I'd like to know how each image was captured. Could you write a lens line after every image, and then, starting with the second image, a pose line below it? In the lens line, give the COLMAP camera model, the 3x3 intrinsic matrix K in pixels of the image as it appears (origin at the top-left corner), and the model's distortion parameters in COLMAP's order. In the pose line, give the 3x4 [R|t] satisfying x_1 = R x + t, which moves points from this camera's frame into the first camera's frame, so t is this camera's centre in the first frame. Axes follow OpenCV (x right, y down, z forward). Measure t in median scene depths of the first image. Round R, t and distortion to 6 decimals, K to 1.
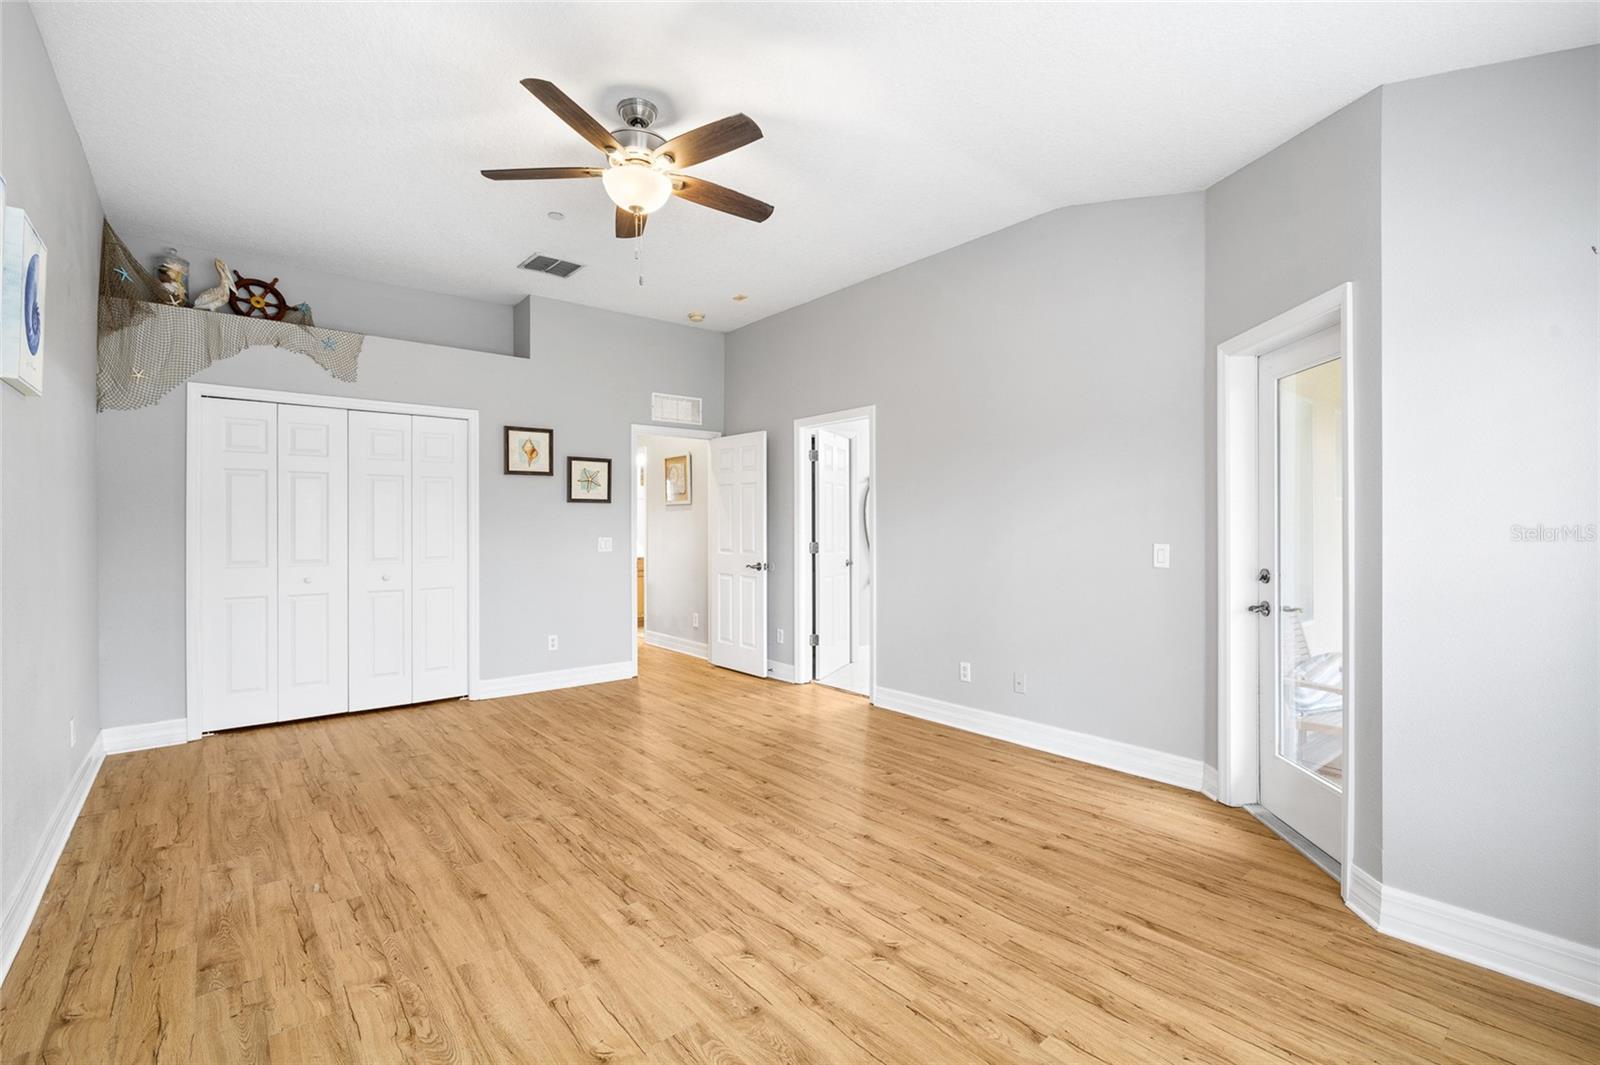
lens RADIAL K [[710.4, 0, 798.3], [0, 710.4, 524.0], [0, 0, 1]] dist [-0.005506, -0.000330]
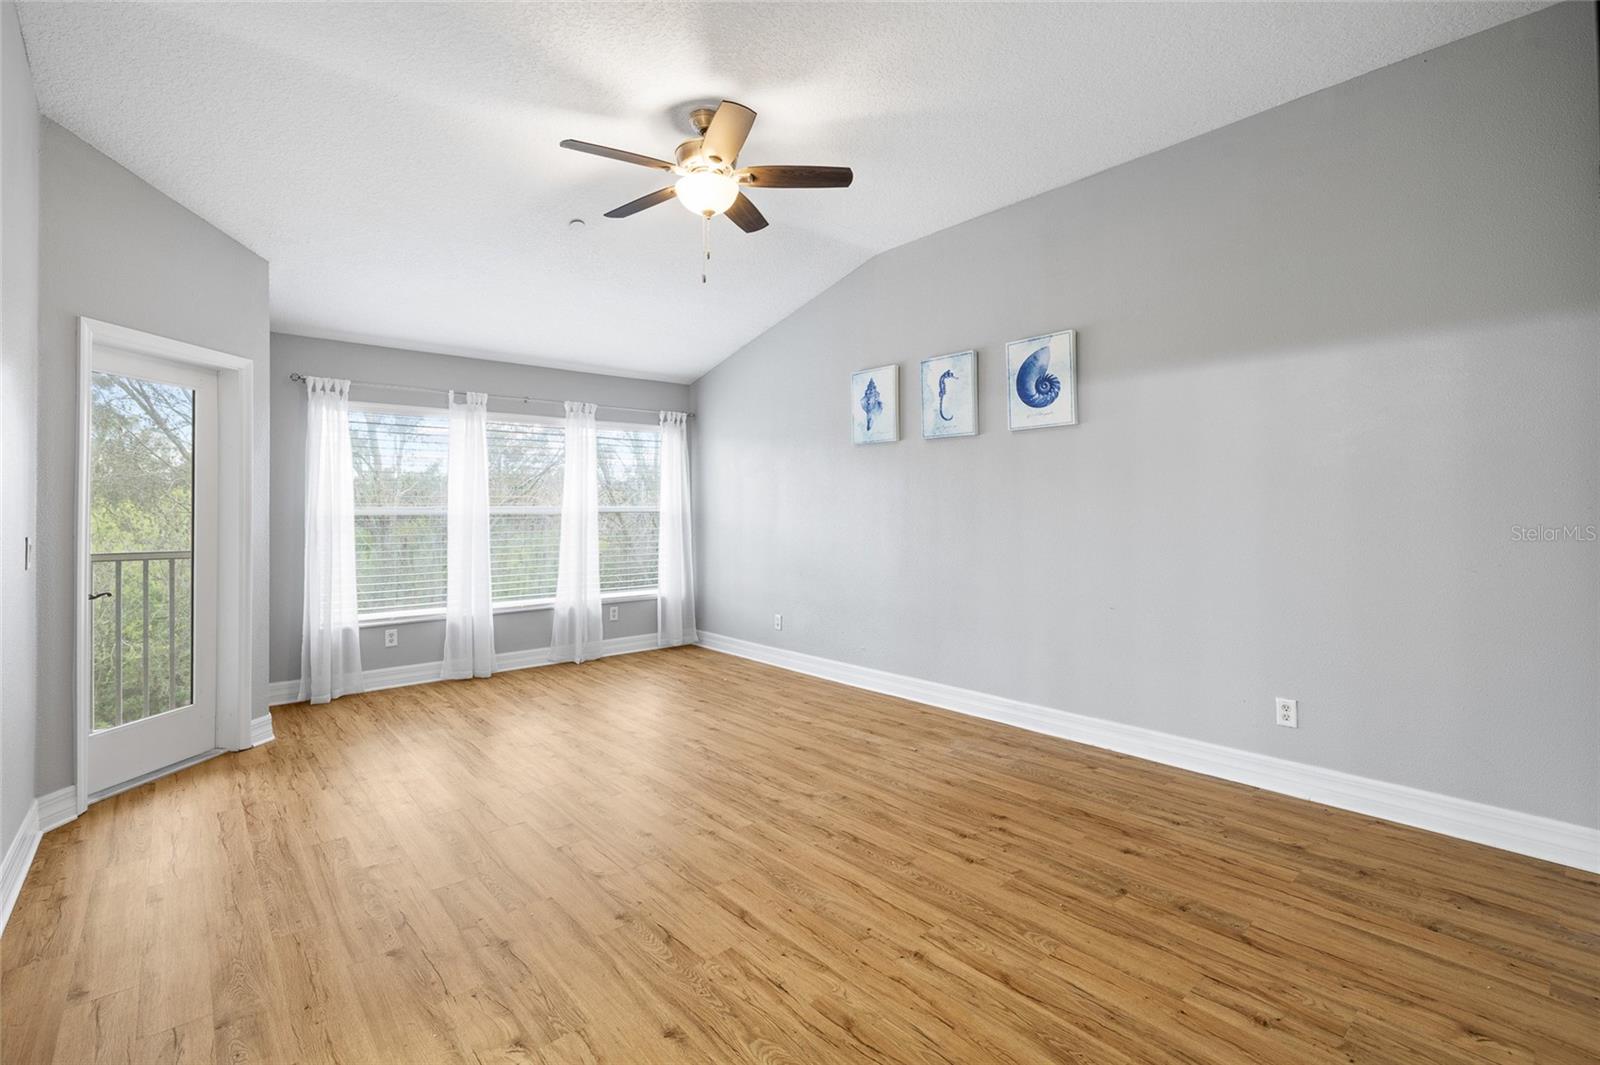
lens RADIAL K [[720.0, 0, 798.2], [0, 720.0, 502.8], [0, 0, 1]] dist [-0.002590, -0.000437]
pose [[-0.999649, 0.007620, -0.025375, -0.295170], [0.007866, 0.999923, -0.009626, 0.004506], [0.025300, -0.009822, -0.999632, 1.844451]]
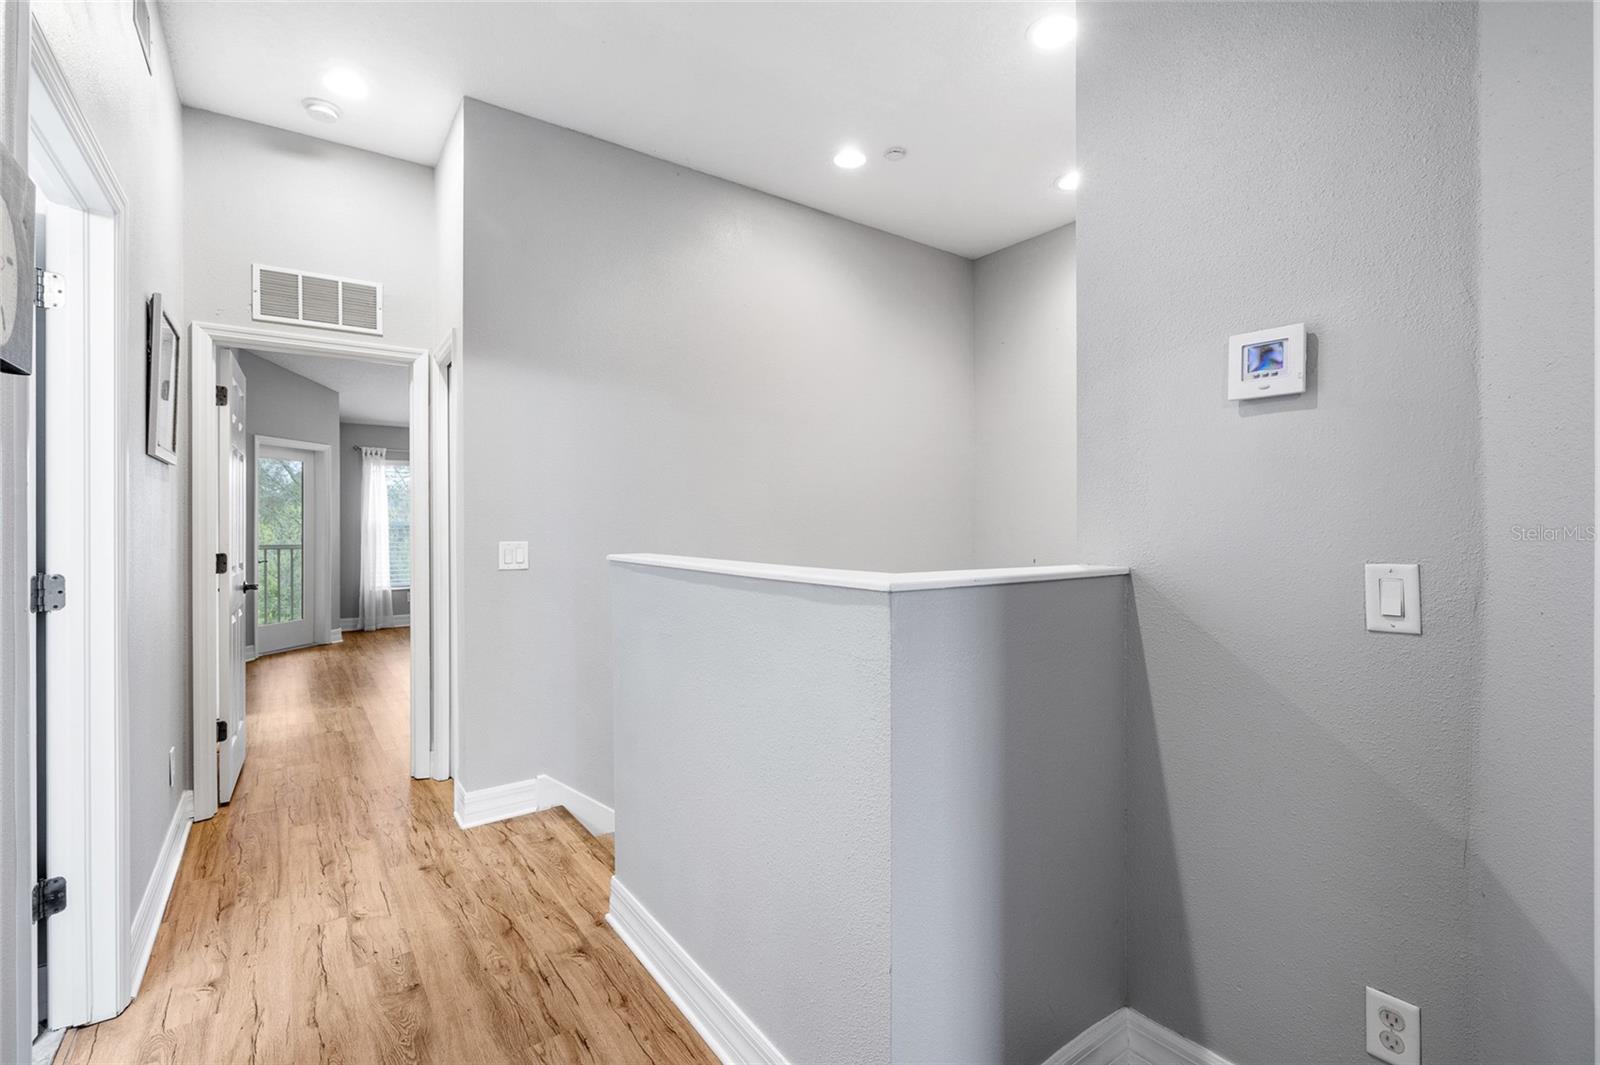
lens RADIAL K [[710.4, 0, 798.3], [0, 710.4, 524.0], [0, 0, 1]] dist [-0.005506, -0.000330]
pose [[-0.997998, 0.005030, 0.063042, -1.033799], [0.005006, 0.999987, -0.000539, 0.011840], [-0.063044, -0.000222, -0.998011, 2.772236]]
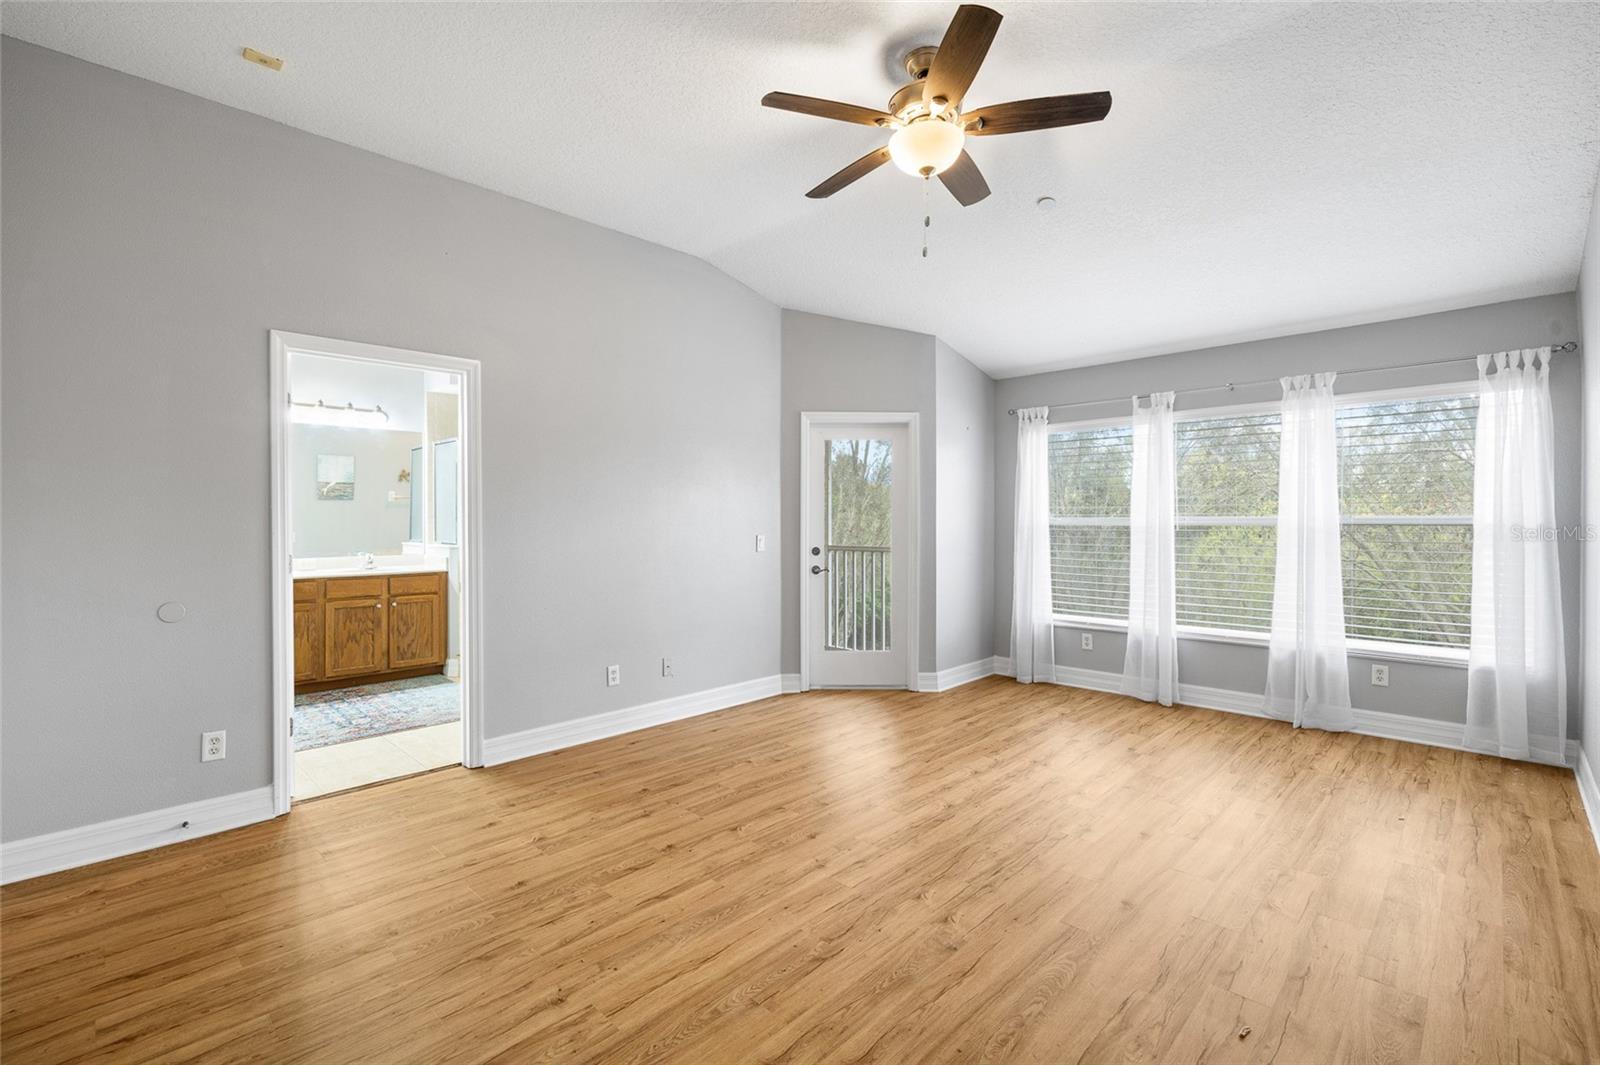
lens RADIAL K [[710.4, 0, 798.3], [0, 710.4, 524.0], [0, 0, 1]] dist [-0.005506, -0.000330]
pose [[-0.102173, -0.001055, 0.994766, -0.980917], [0.002140, 0.999997, 0.001281, 0.002262], [-0.994764, 0.002260, -0.102170, 1.110001]]
